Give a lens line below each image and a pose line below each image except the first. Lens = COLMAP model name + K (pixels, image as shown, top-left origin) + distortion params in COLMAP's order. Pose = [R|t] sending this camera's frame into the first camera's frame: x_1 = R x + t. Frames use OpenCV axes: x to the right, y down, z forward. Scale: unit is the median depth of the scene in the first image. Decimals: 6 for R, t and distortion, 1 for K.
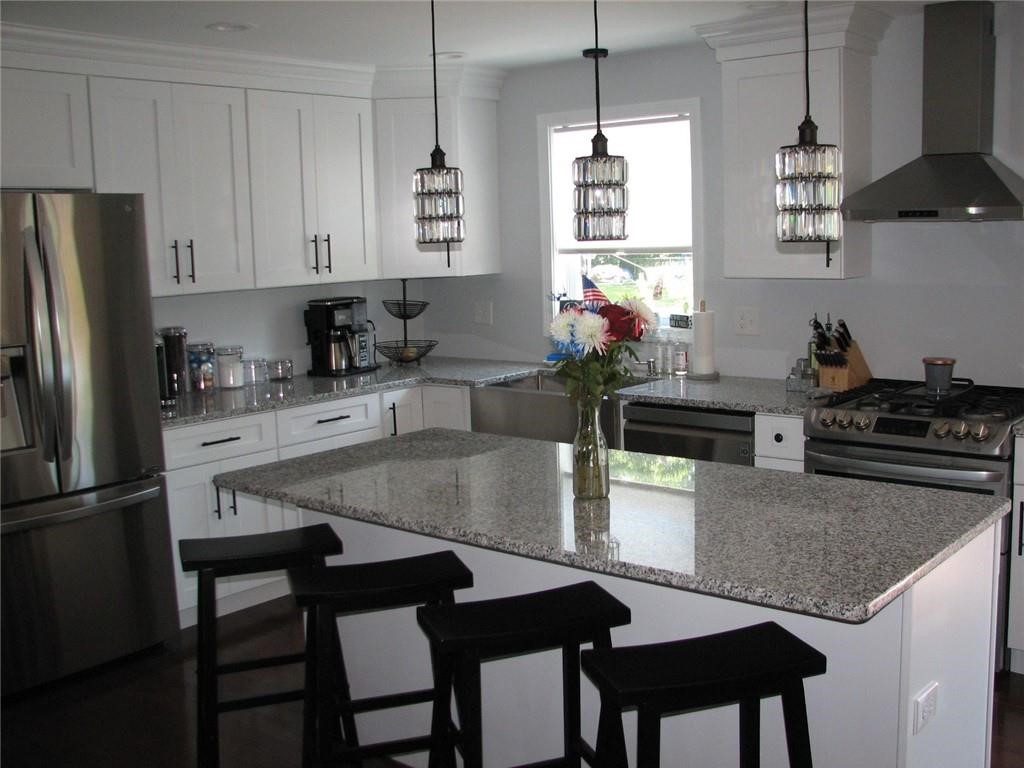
lens RADIAL K [[1108.6, 0, 540.6], [0, 1108.6, 384.9], [0, 0, 1]] dist [-0.234742, 0.329232]
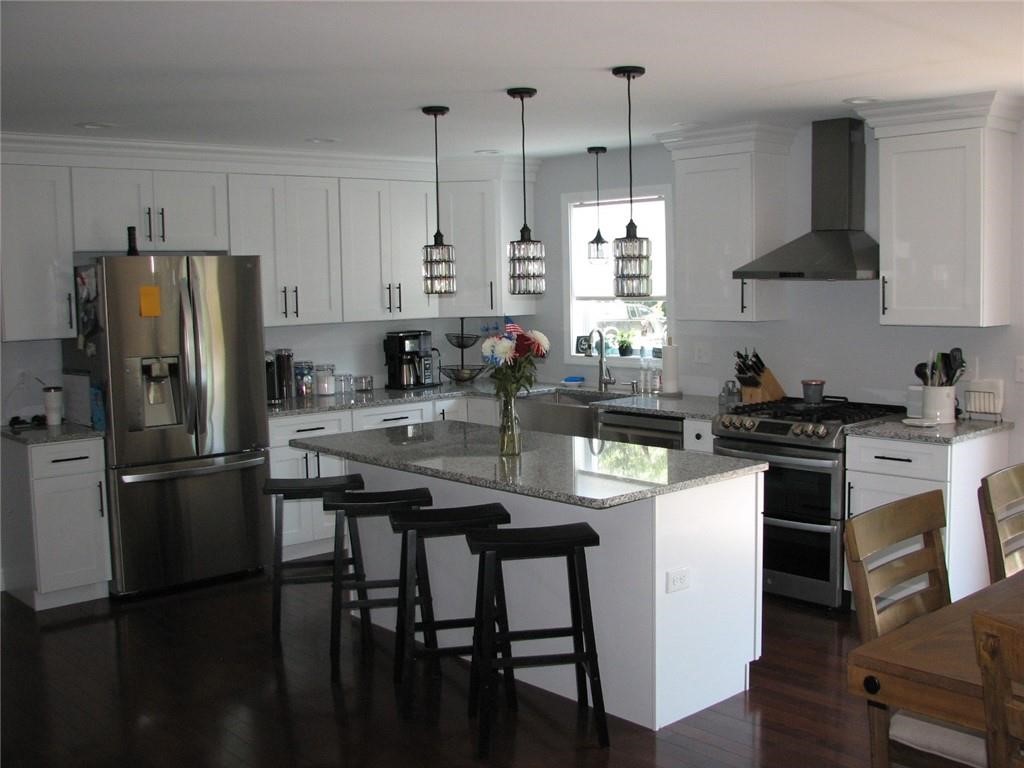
lens RADIAL K [[1108.6, 0, 540.6], [0, 1108.6, 384.9], [0, 0, 1]] dist [-0.234742, 0.329232]
pose [[0.990215, 0.023391, -0.137578, 0.189254], [-0.028540, 0.998960, -0.035571, 0.034878], [0.136603, 0.039149, 0.989852, -0.357615]]
